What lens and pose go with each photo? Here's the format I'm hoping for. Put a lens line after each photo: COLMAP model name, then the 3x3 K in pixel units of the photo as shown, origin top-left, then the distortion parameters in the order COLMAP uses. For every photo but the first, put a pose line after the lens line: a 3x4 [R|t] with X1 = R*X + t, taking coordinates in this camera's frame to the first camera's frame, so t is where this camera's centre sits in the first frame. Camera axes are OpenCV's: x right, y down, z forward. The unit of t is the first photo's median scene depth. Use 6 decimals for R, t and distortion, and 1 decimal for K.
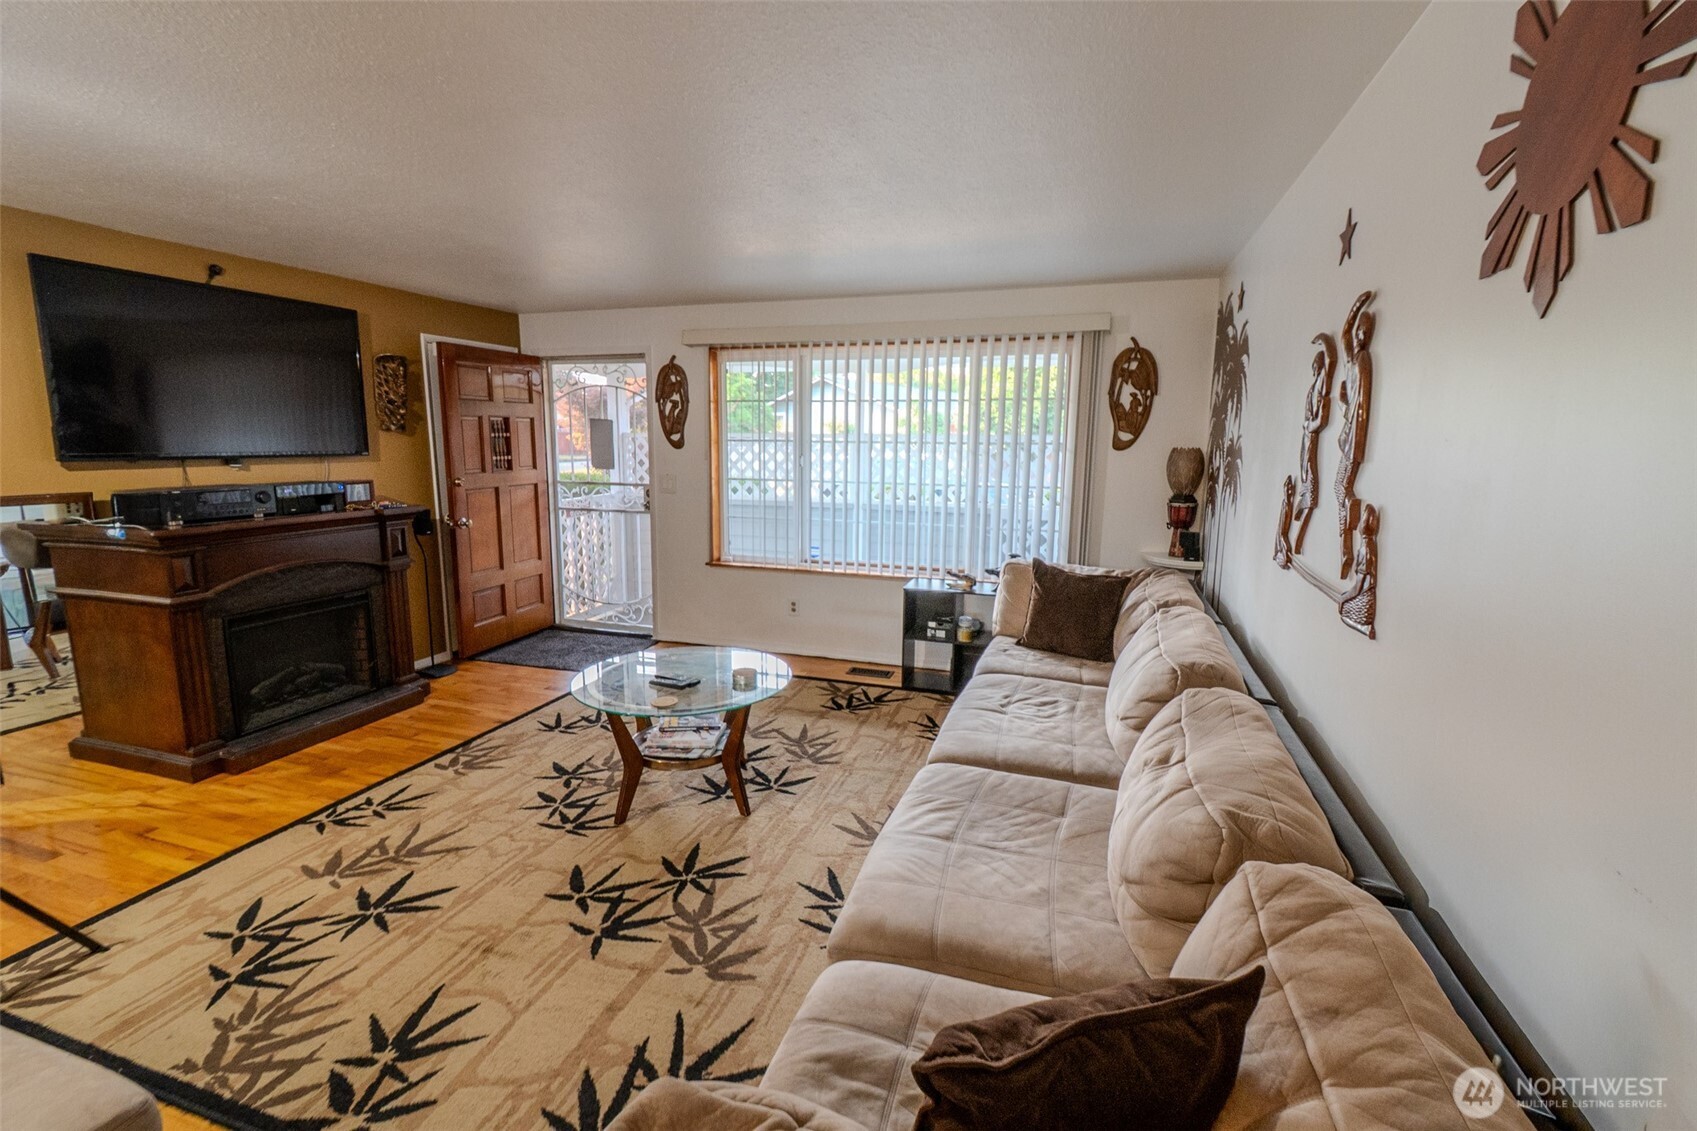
lens RADIAL K [[750.6, 0, 848.5], [0, 750.6, 565.5], [0, 0, 1]] dist [0.012302, -0.007074]
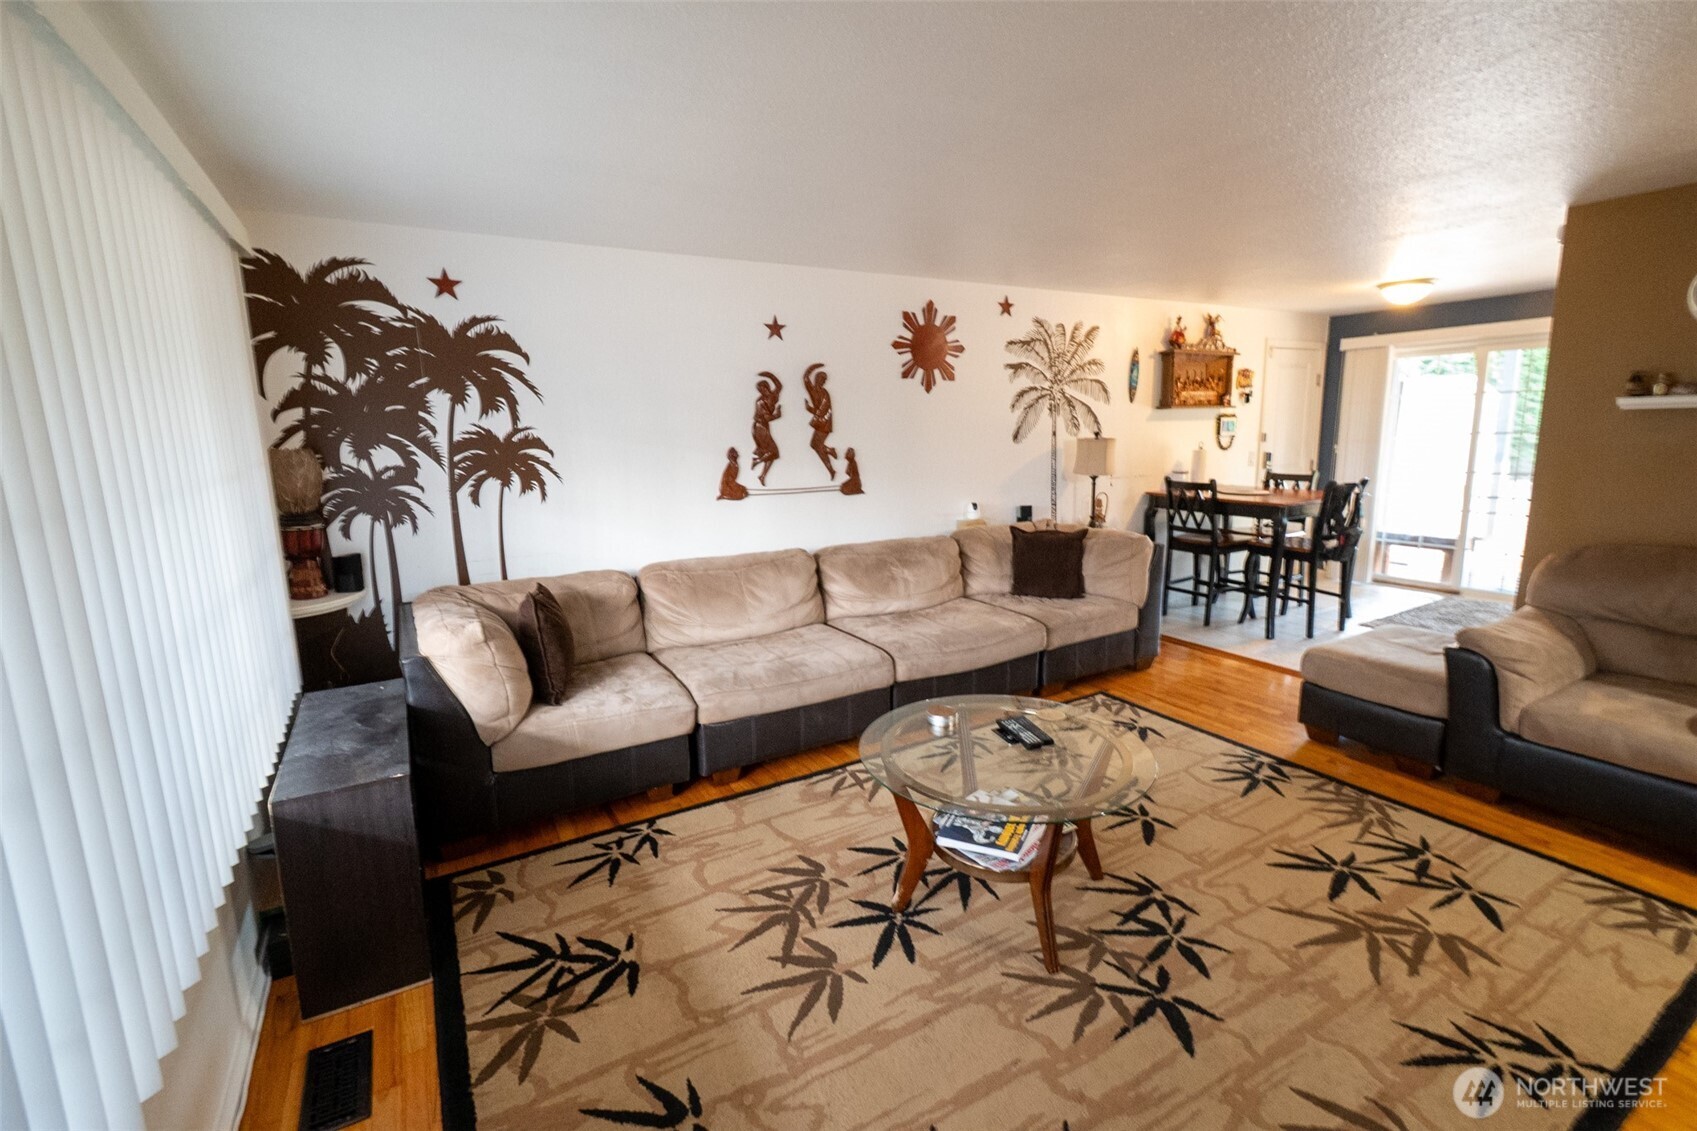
lens RADIAL K [[750.6, 0, 848.5], [0, 750.6, 565.5], [0, 0, 1]] dist [0.012302, -0.007074]
pose [[-0.754006, -0.119081, 0.645983, -0.588609], [0.123702, 0.940093, 0.317685, -0.289840], [-0.645115, 0.319446, -0.694105, 1.627681]]
